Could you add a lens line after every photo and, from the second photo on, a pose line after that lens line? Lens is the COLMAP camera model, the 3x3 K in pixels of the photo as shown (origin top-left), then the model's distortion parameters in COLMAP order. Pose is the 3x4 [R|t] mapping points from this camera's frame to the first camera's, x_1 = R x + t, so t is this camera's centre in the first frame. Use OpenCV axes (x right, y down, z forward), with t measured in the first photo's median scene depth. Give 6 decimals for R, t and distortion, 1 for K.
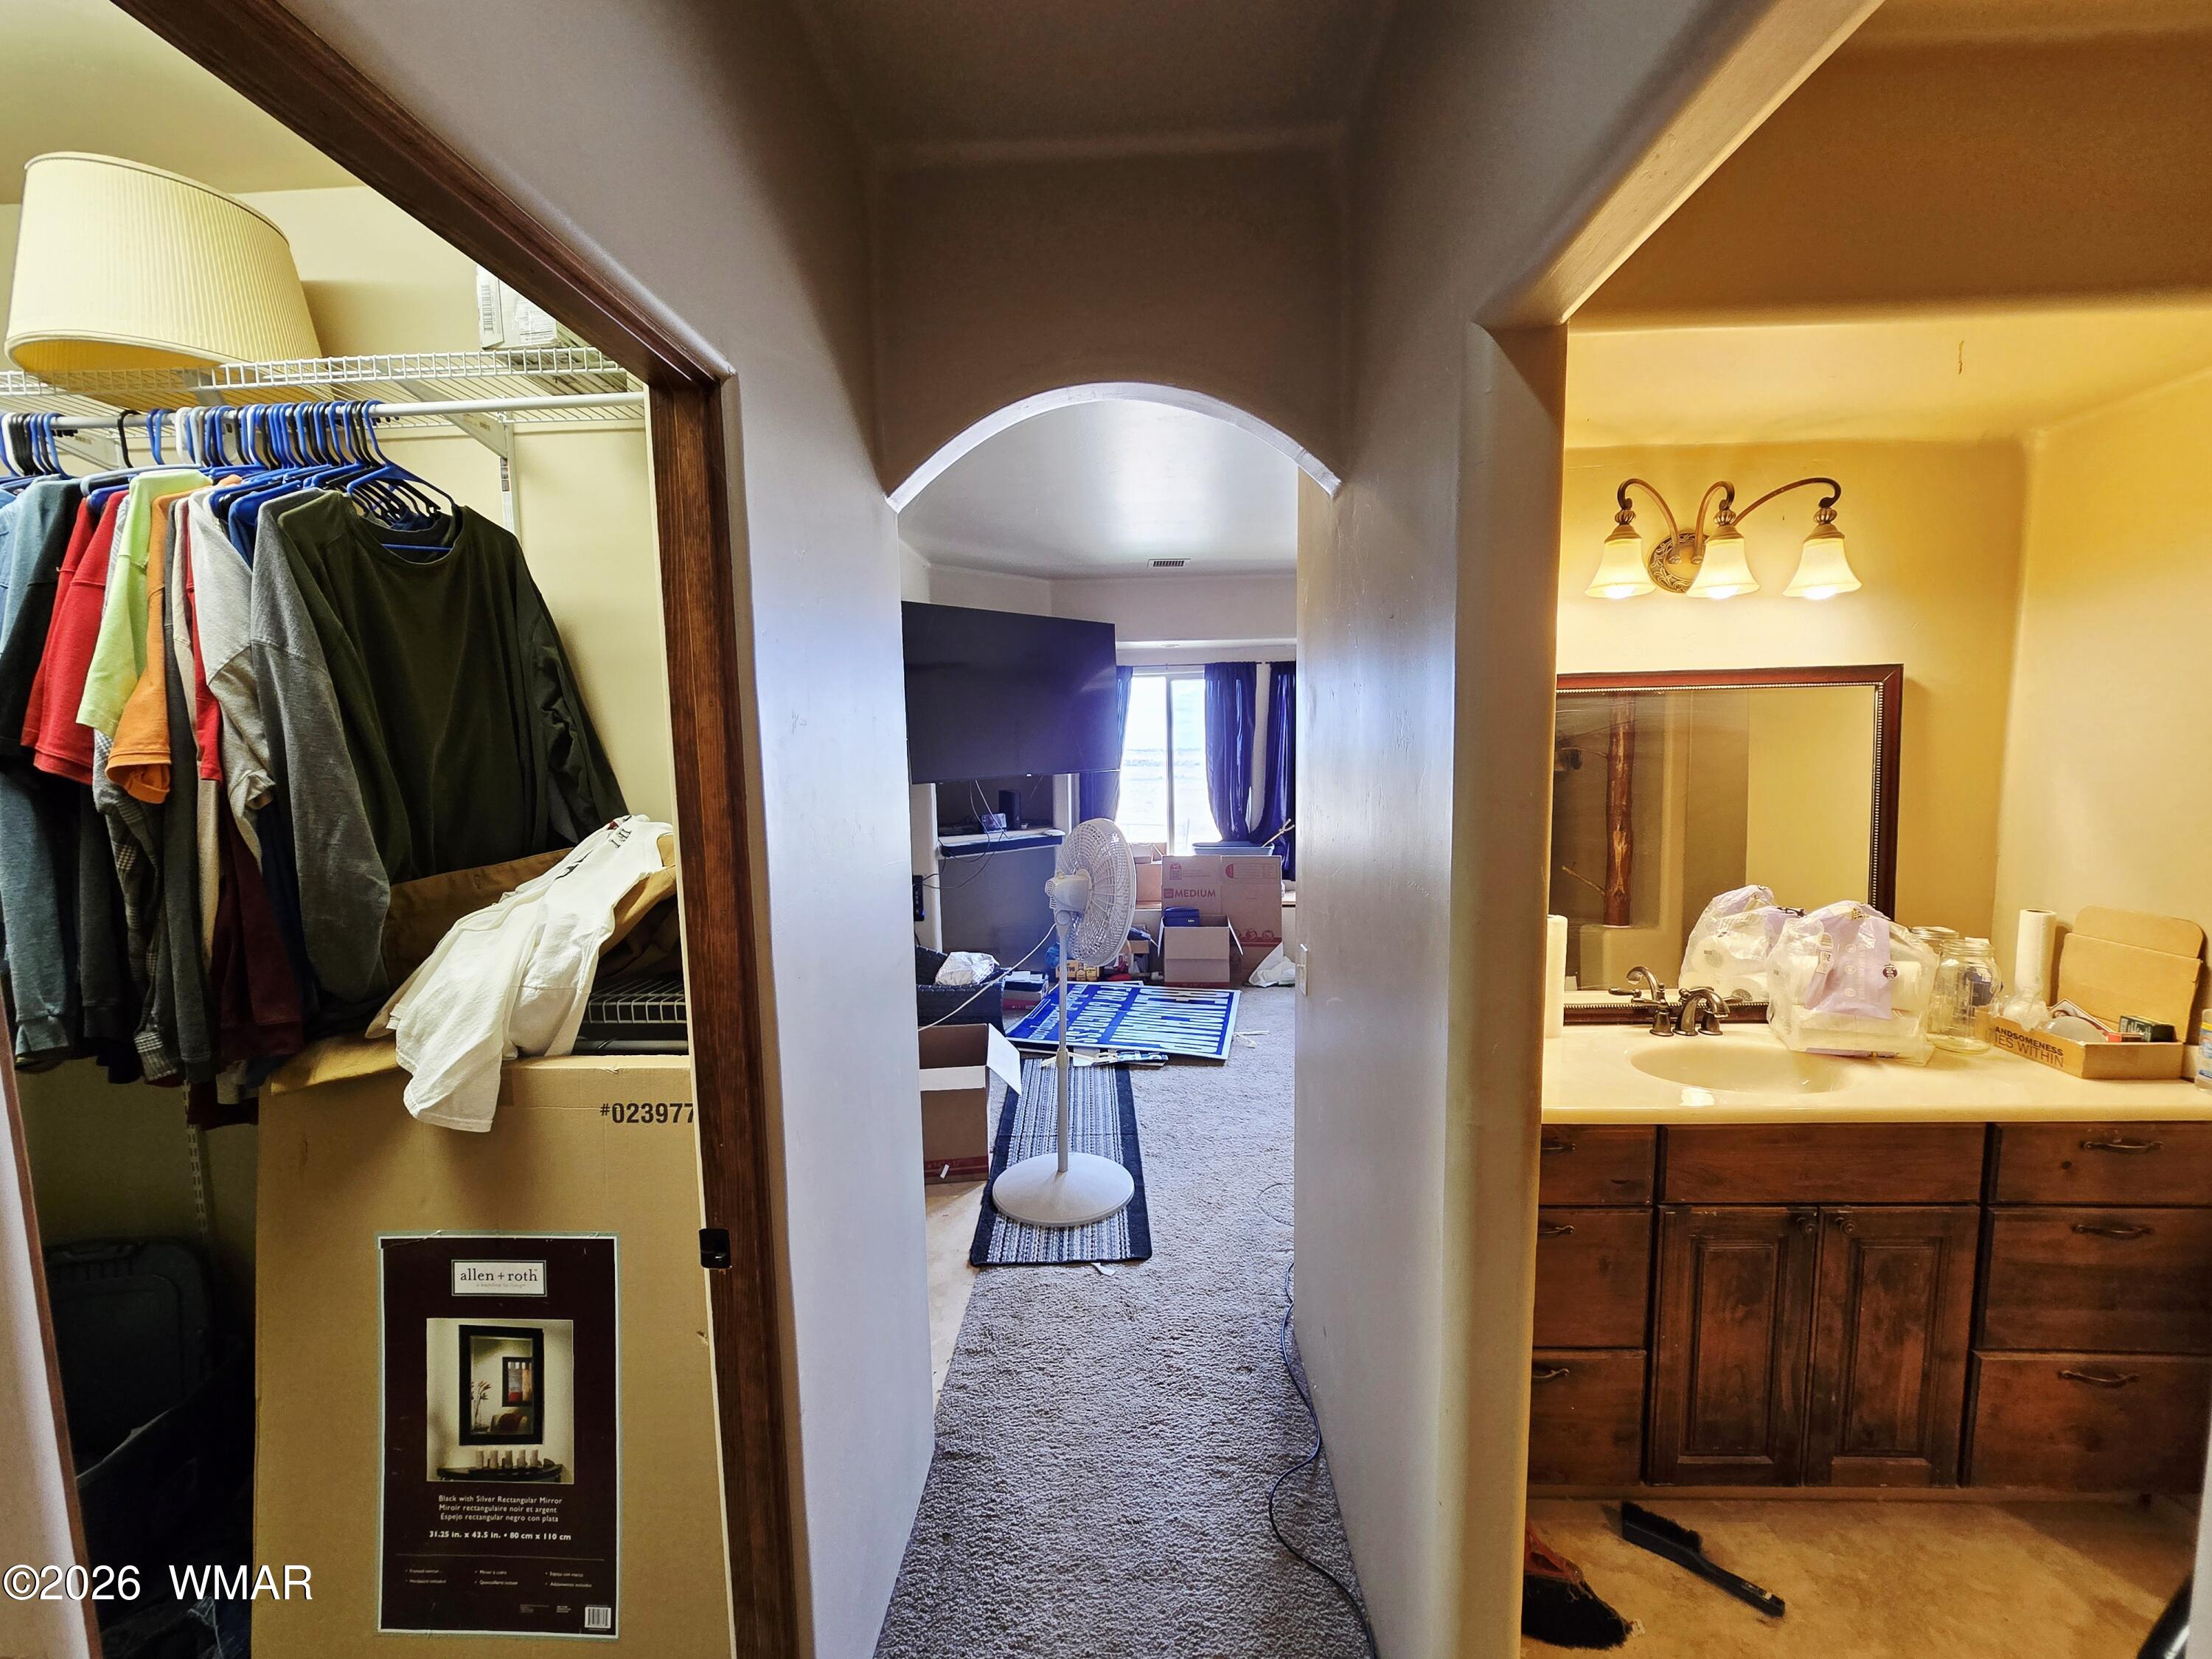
lens RADIAL K [[905.0, 0, 1101.2], [0, 905.0, 826.6], [0, 0, 1]] dist [-0.006506, 0.001086]
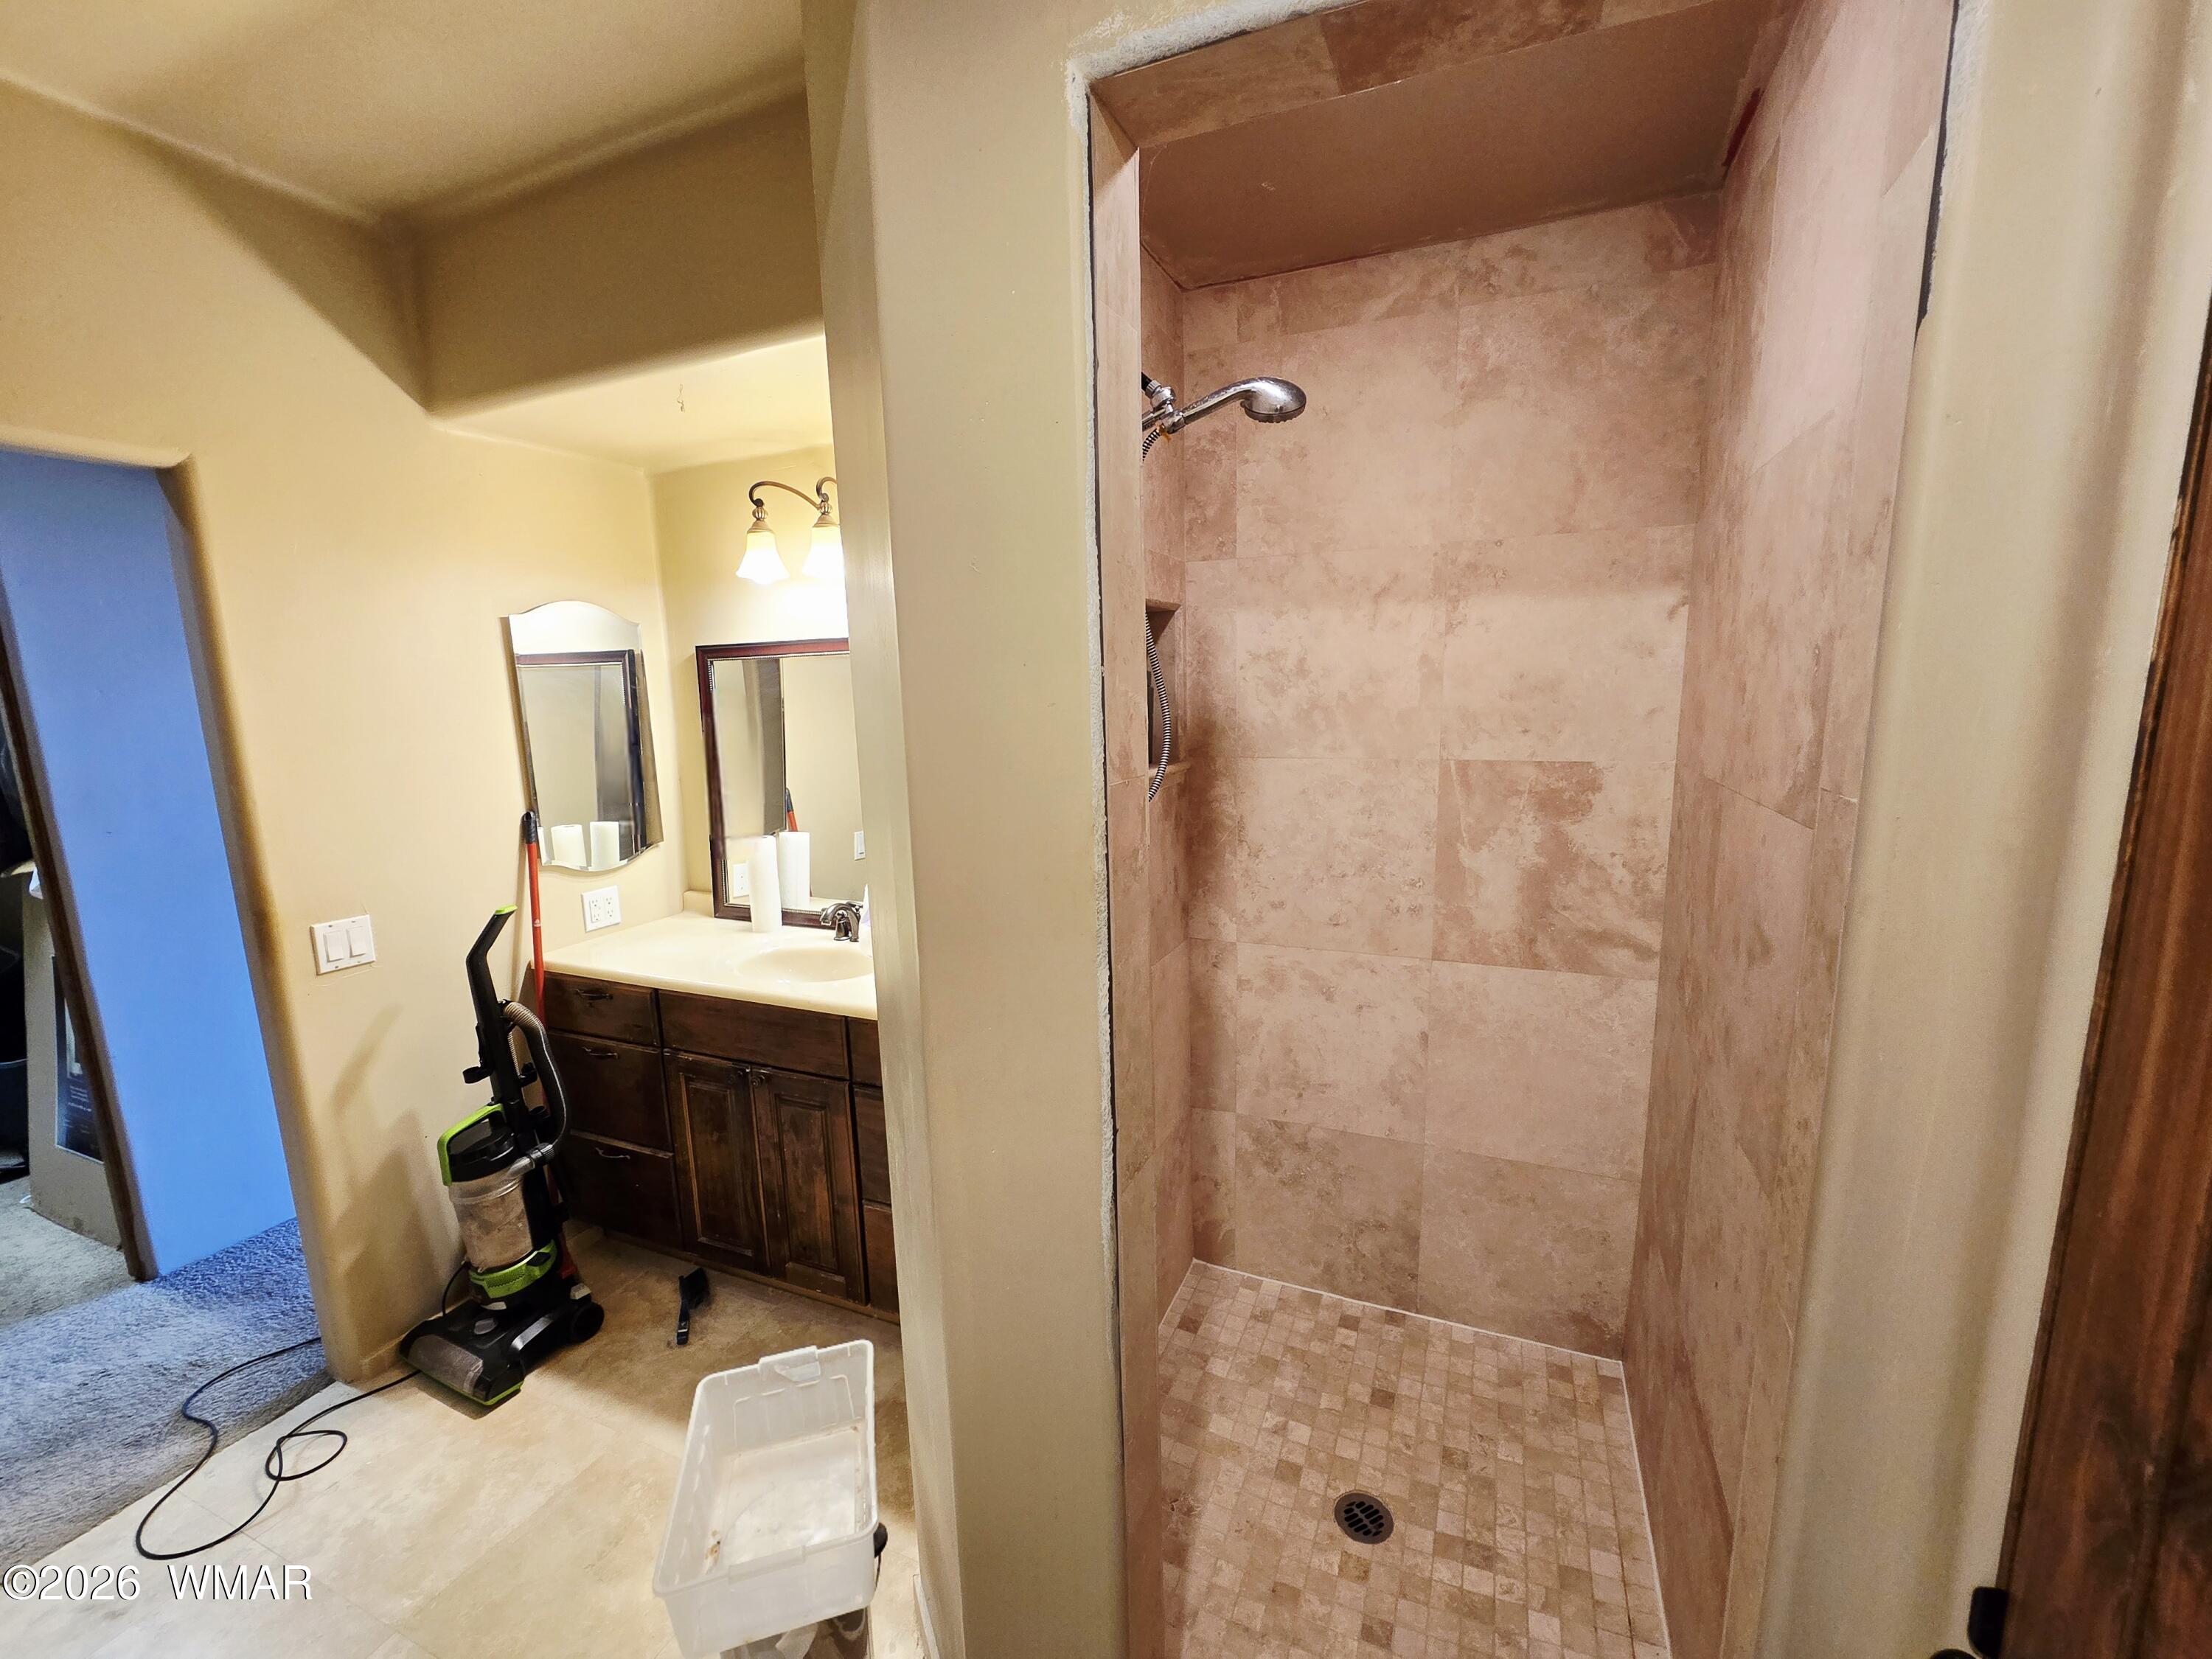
lens RADIAL K [[905.0, 0, 1108.7], [0, 905.0, 837.3], [0, 0, 1]] dist [-0.006506, 0.001086]
pose [[0.939724, 0.064048, -0.335883, 1.357644], [-0.038483, 0.995870, 0.082231, -0.024401], [0.339763, -0.064349, 0.938307, -0.017488]]
